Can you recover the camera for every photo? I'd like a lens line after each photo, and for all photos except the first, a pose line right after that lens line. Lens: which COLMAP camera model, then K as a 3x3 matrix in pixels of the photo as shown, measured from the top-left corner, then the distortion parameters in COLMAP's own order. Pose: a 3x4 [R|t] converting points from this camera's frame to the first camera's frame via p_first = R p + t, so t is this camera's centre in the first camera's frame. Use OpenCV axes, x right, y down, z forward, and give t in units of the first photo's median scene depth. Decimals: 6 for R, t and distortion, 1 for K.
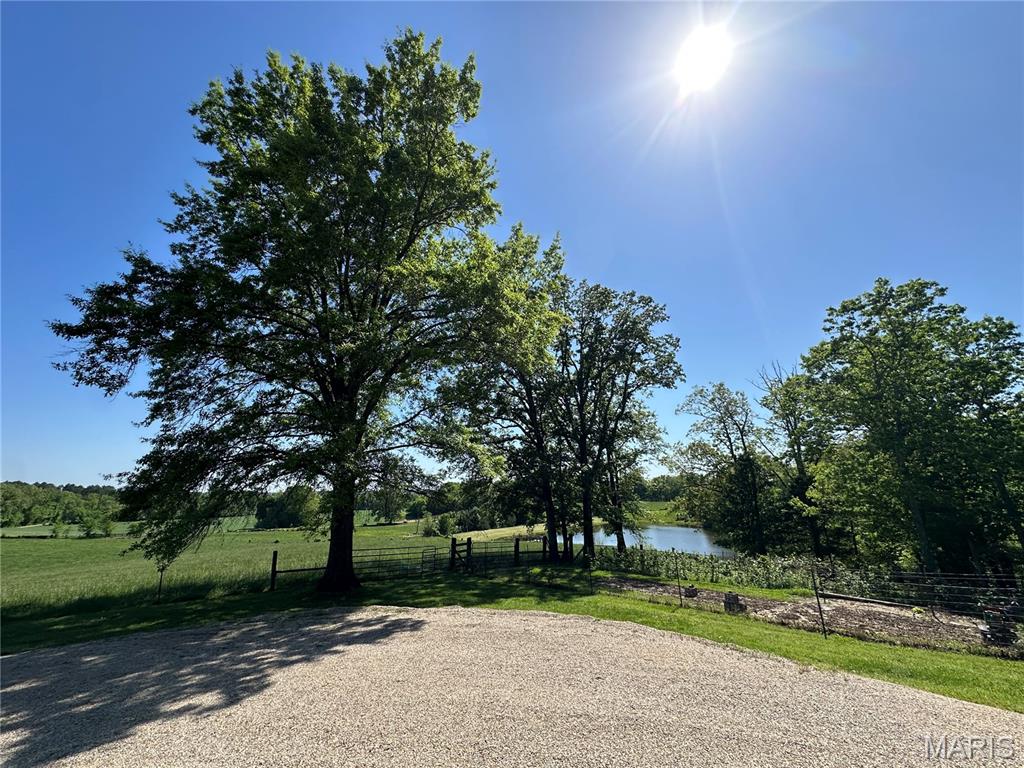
lens RADIAL K [[408.6, 0, 512.0], [0, 408.6, 384.0], [0, 0, 1]] dist [-0.002373, 0.000010]
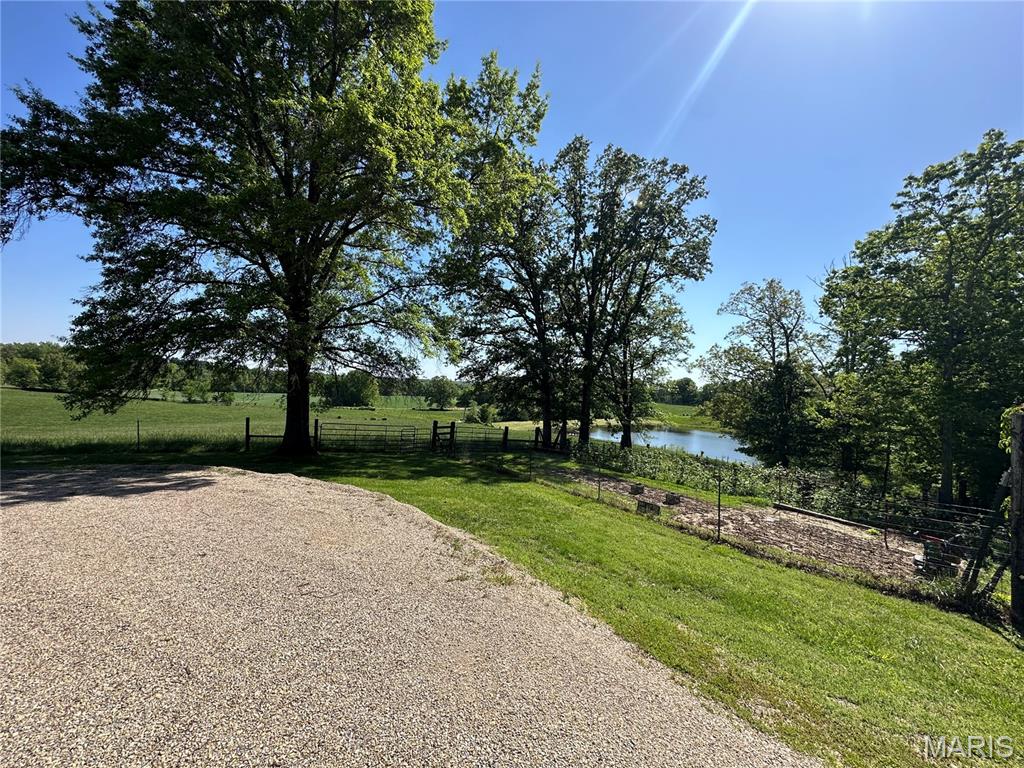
lens RADIAL K [[410.0, 0, 512.0], [0, 410.0, 384.0], [0, 0, 1]] dist [-0.002241, 0.000369]
pose [[0.990425, 0.063838, -0.122403, 0.106937], [-0.031588, 0.967932, 0.249218, 0.017397], [0.134387, -0.242965, 0.960681, 0.042456]]
